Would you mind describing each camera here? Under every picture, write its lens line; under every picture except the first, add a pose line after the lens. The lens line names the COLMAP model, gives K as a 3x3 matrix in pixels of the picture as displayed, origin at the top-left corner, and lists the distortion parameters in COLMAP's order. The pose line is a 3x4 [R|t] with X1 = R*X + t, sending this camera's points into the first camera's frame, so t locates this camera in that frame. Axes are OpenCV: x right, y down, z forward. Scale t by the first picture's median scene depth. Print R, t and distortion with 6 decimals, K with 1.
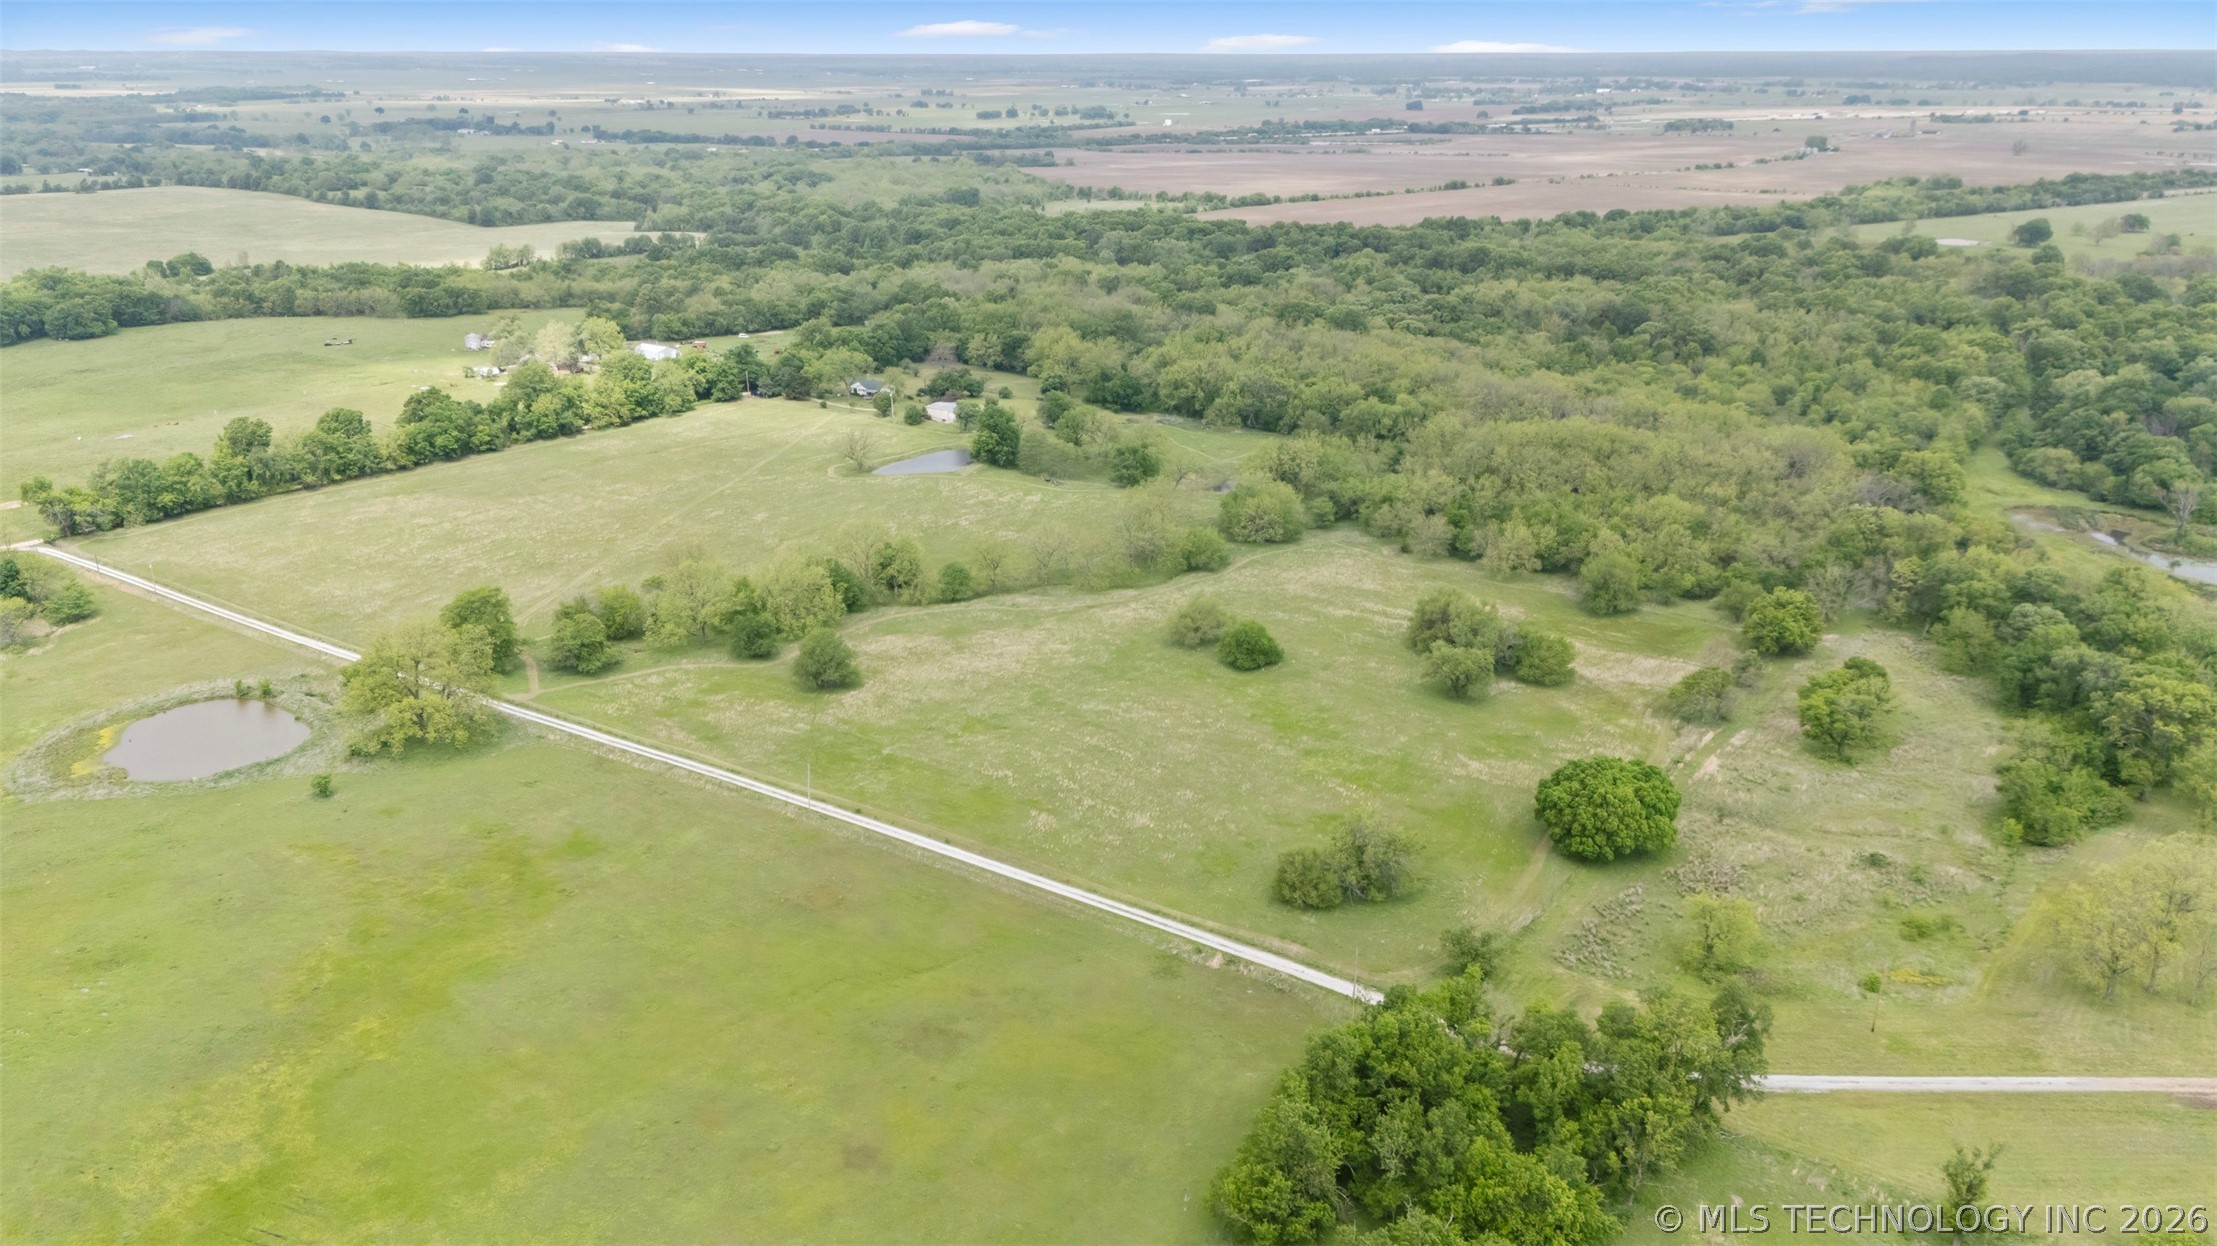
lens RADIAL K [[1652.6, 0, 1114.7], [0, 1652.6, 623.3], [0, 0, 1]] dist [0.062018, -0.070138]
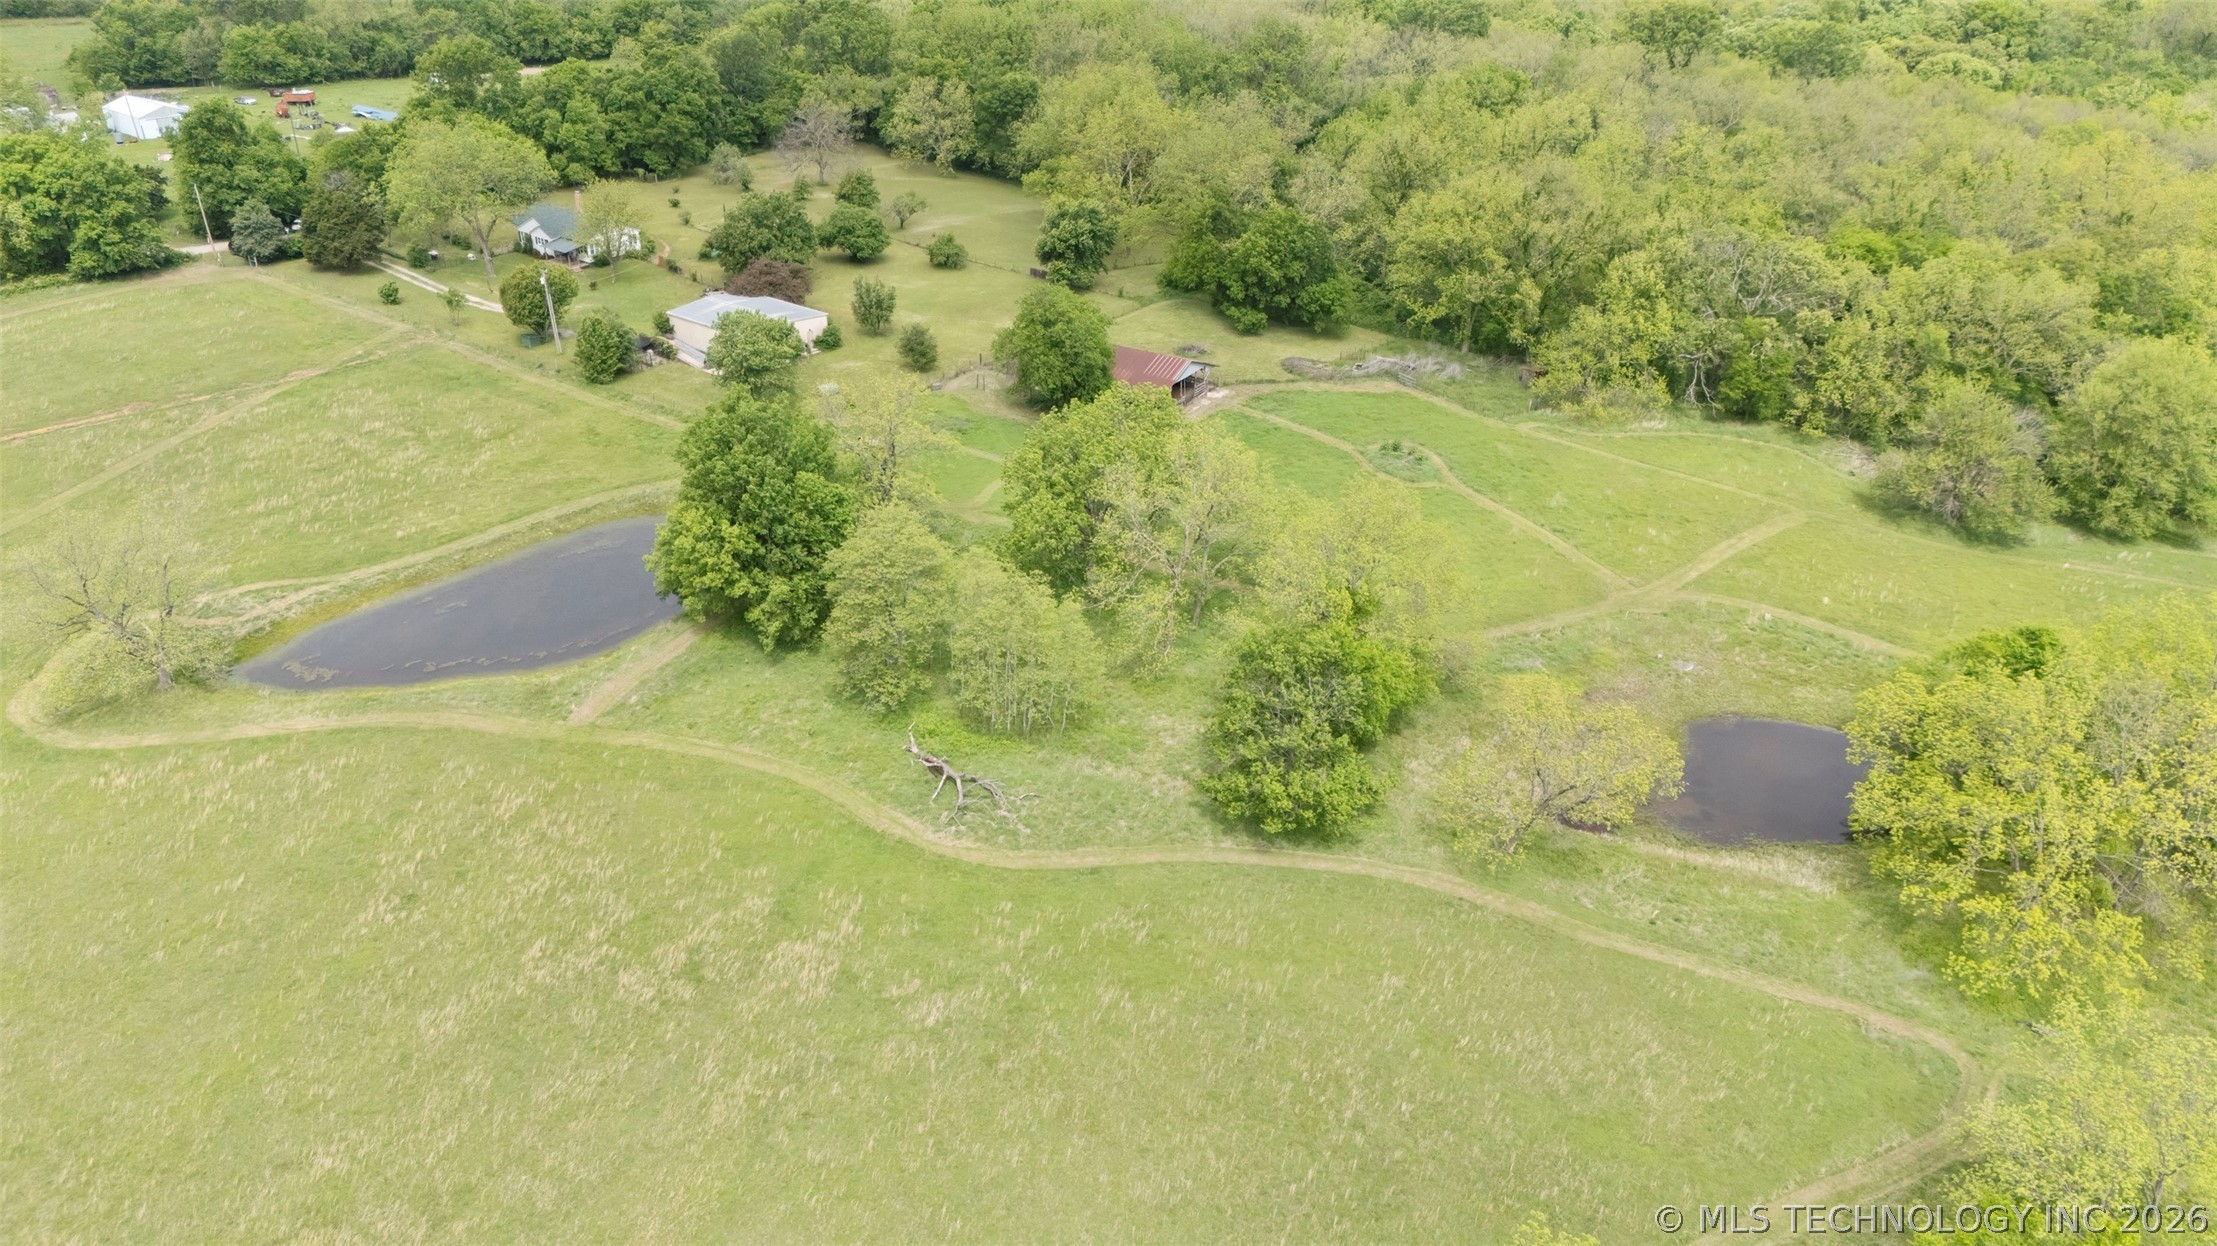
lens RADIAL K [[1652.6, 0, 1114.7], [0, 1652.6, 623.3], [0, 0, 1]] dist [0.062018, -0.070138]
pose [[0.996580, 0.034499, -0.075086, 0.000145], [-0.023098, 0.988759, 0.147725, -0.114405], [0.079339, -0.145486, 0.986174, 0.638322]]
